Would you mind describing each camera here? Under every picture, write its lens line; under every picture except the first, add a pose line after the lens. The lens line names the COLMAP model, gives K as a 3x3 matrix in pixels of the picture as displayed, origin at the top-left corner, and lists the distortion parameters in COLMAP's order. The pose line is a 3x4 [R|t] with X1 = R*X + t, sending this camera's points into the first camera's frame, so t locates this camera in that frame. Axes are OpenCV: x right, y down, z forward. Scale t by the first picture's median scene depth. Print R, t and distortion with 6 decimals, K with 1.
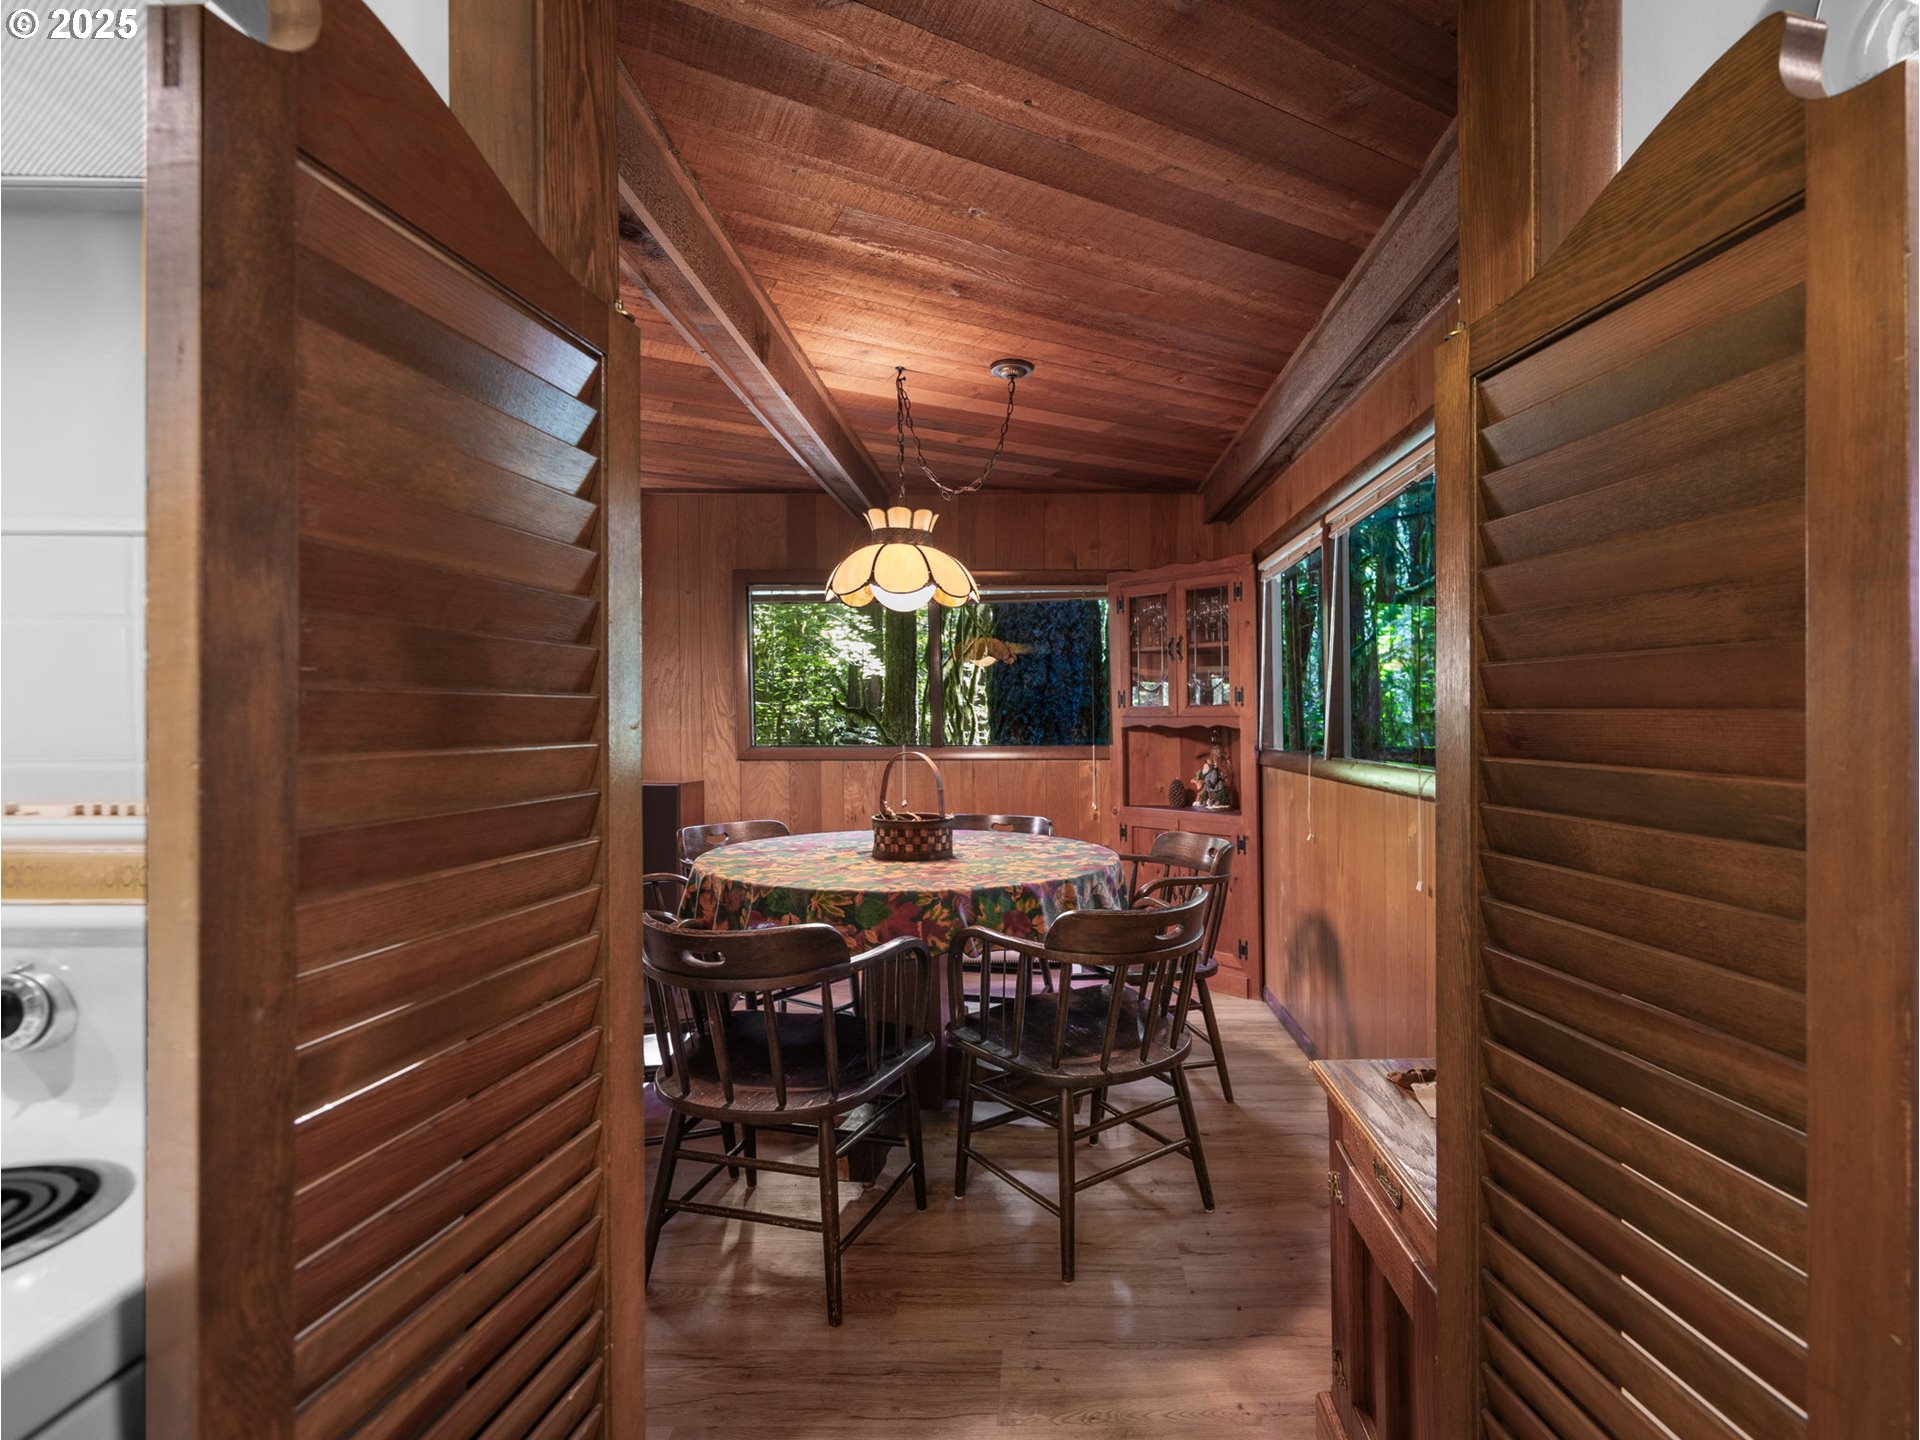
lens RADIAL K [[1236.1, 0, 960.0], [0, 1236.1, 720.0], [0, 0, 1]] dist [-0.001196, -0.000476]
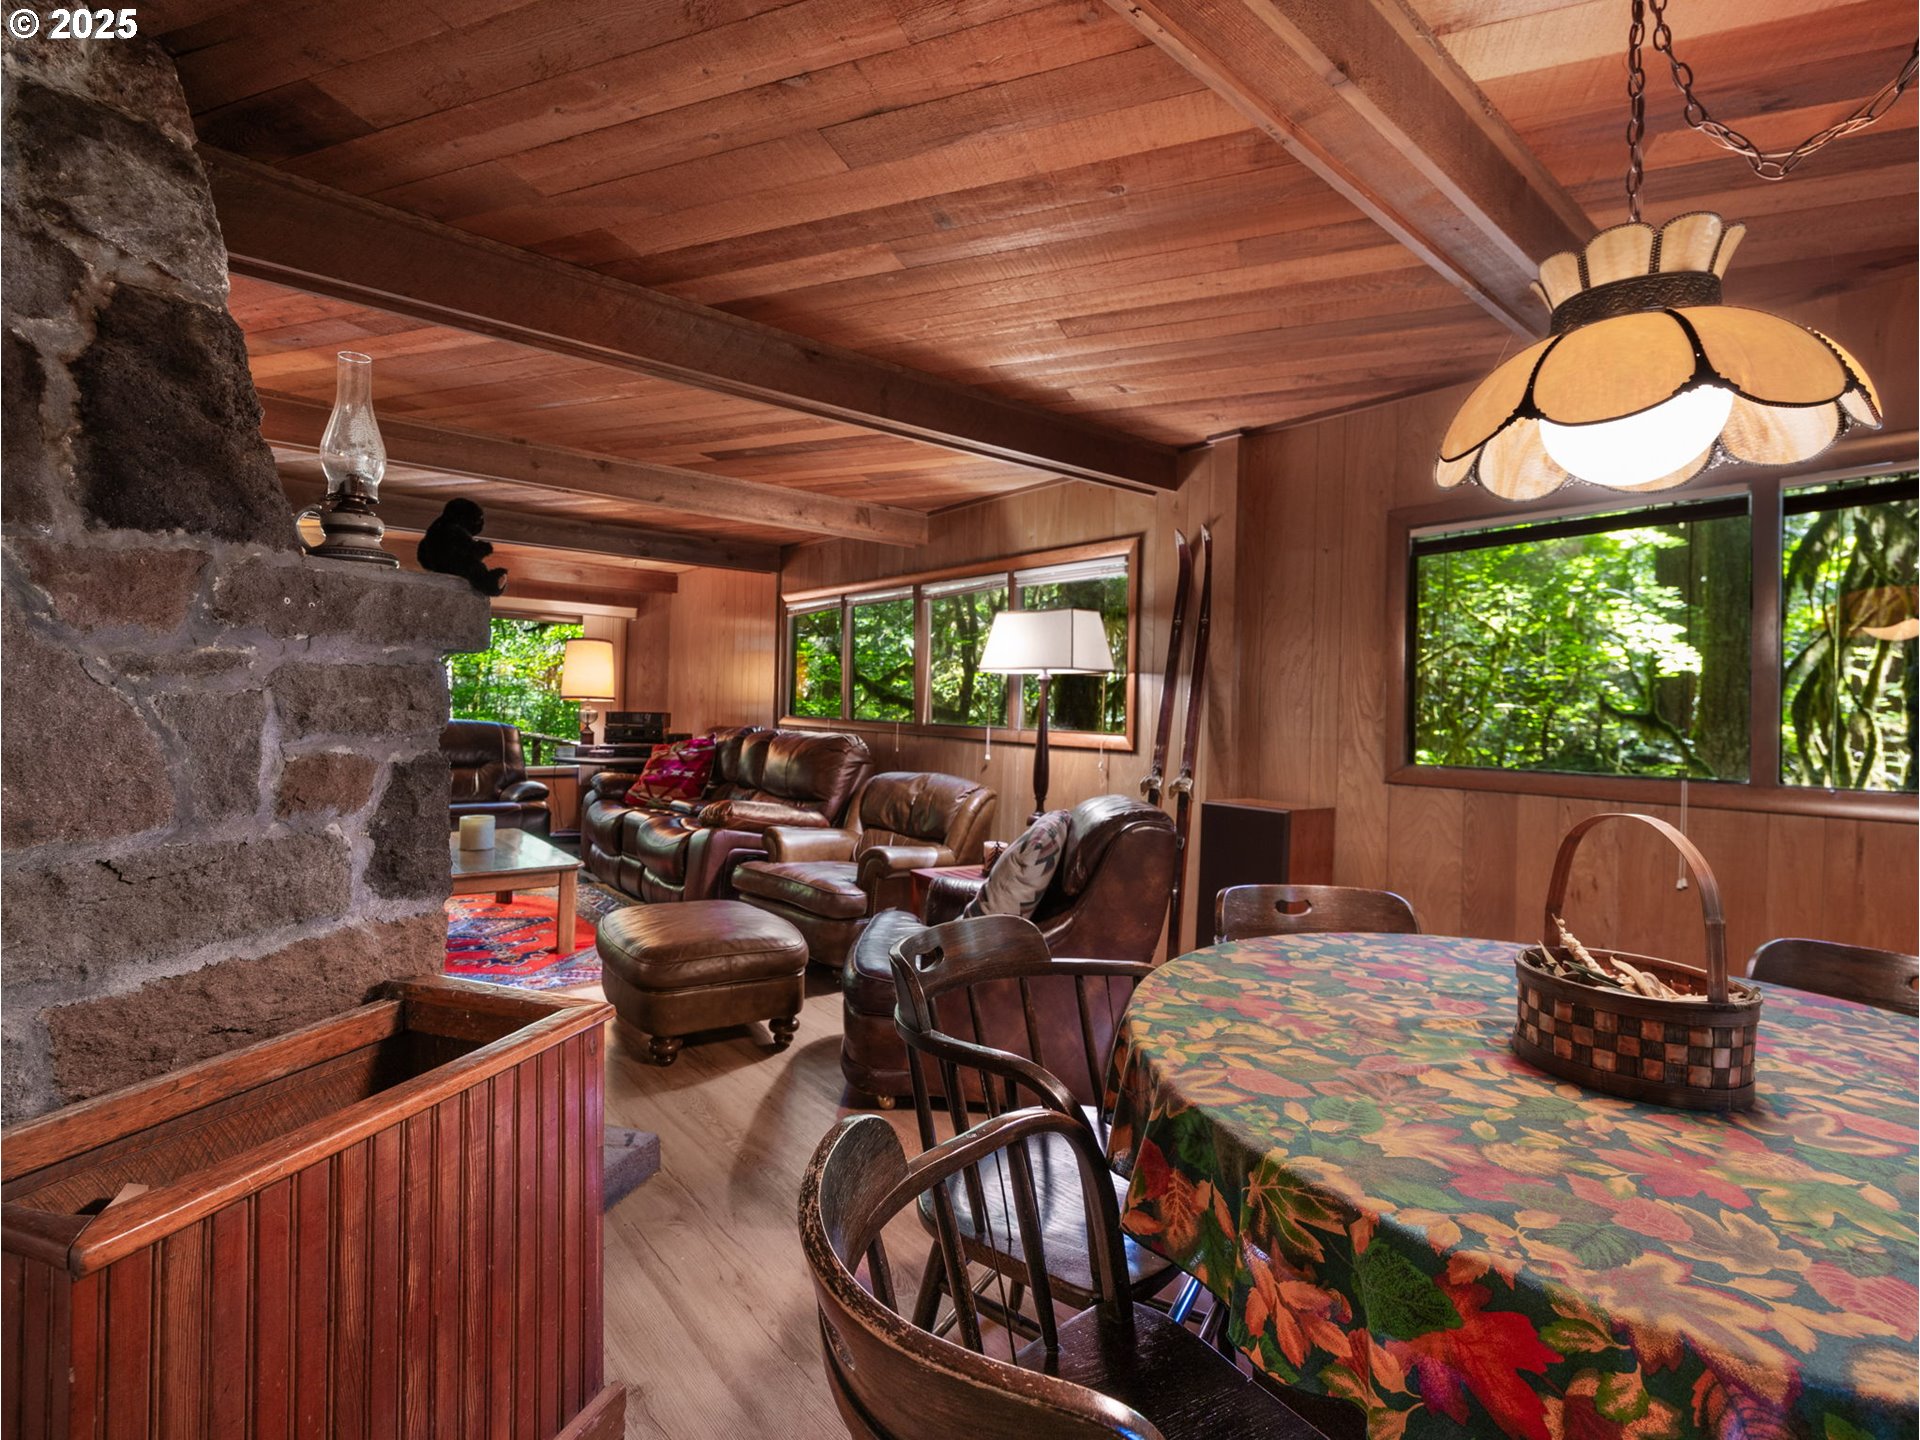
lens RADIAL K [[921.7, 0, 944.2], [0, 921.7, 721.6], [0, 0, 1]] dist [-0.002365, -0.000380]
pose [[0.706033, 0.025434, -0.707722, 0.011359], [-0.024065, 0.999639, 0.011917, -0.002166], [0.707770, 0.008617, 0.706391, 0.472416]]
